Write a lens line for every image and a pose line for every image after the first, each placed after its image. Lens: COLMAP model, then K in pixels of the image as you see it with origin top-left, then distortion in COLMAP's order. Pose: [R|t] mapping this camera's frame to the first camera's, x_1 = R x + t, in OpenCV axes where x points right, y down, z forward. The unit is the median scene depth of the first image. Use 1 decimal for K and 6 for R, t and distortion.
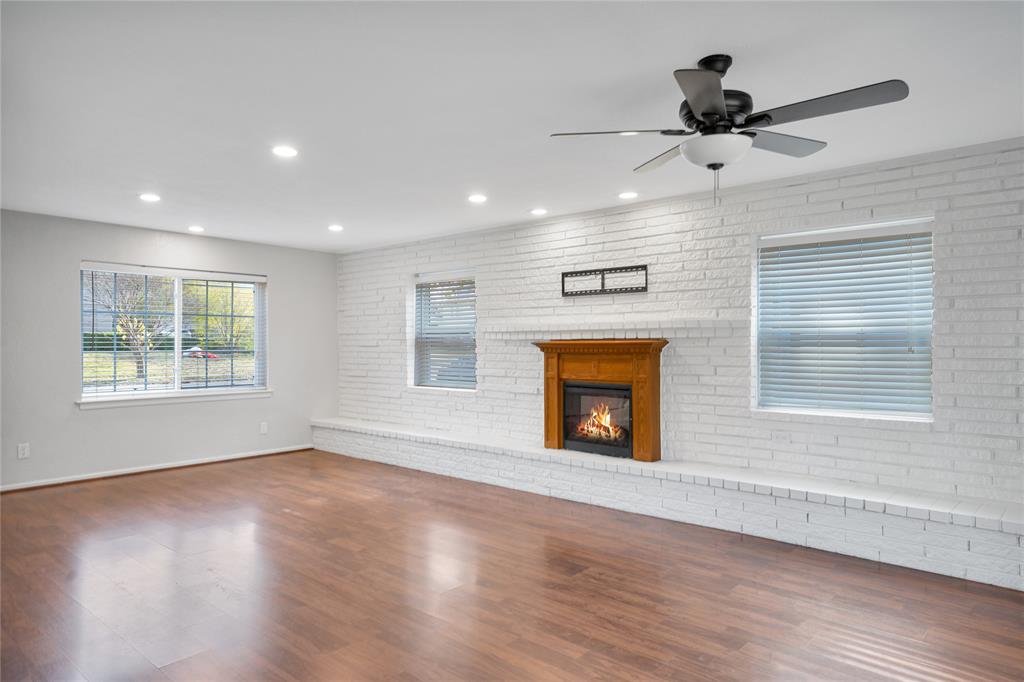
lens RADIAL K [[627.0, 0, 512.0], [0, 627.0, 341.0], [0, 0, 1]] dist [-0.000502, -0.000011]
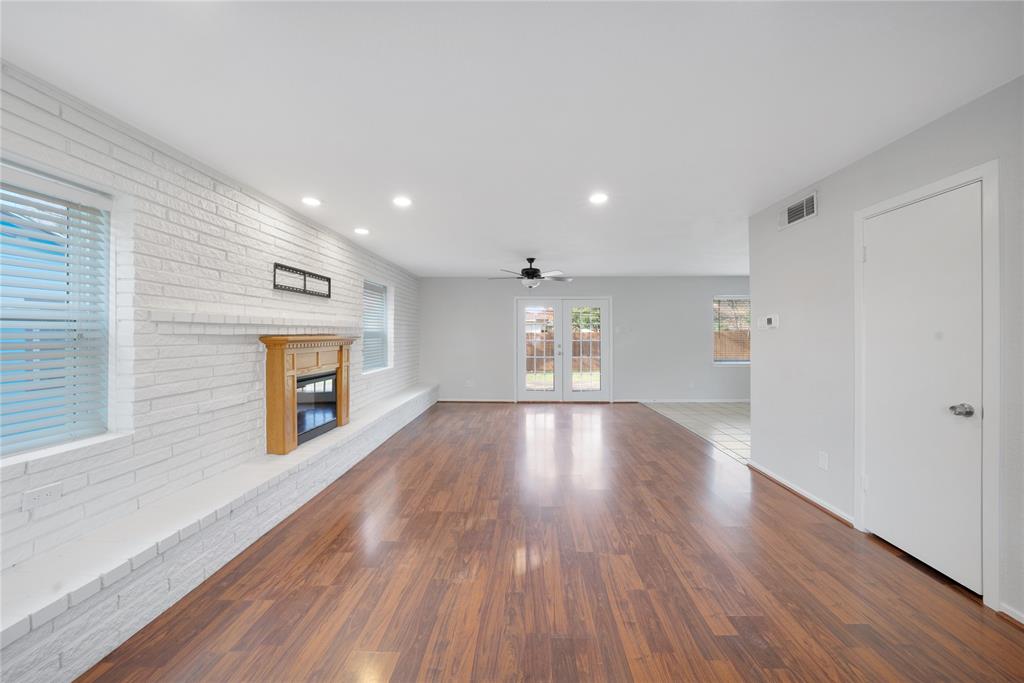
lens RADIAL K [[367.9, 0, 512.0], [0, 367.9, 341.5], [0, 0, 1]] dist [-0.031999, 0.008875]
pose [[-0.637522, -0.013200, 0.770319, -0.584998], [0.003255, 0.999798, 0.019825, -0.002178], [-0.770426, 0.015146, -0.637350, 1.125732]]
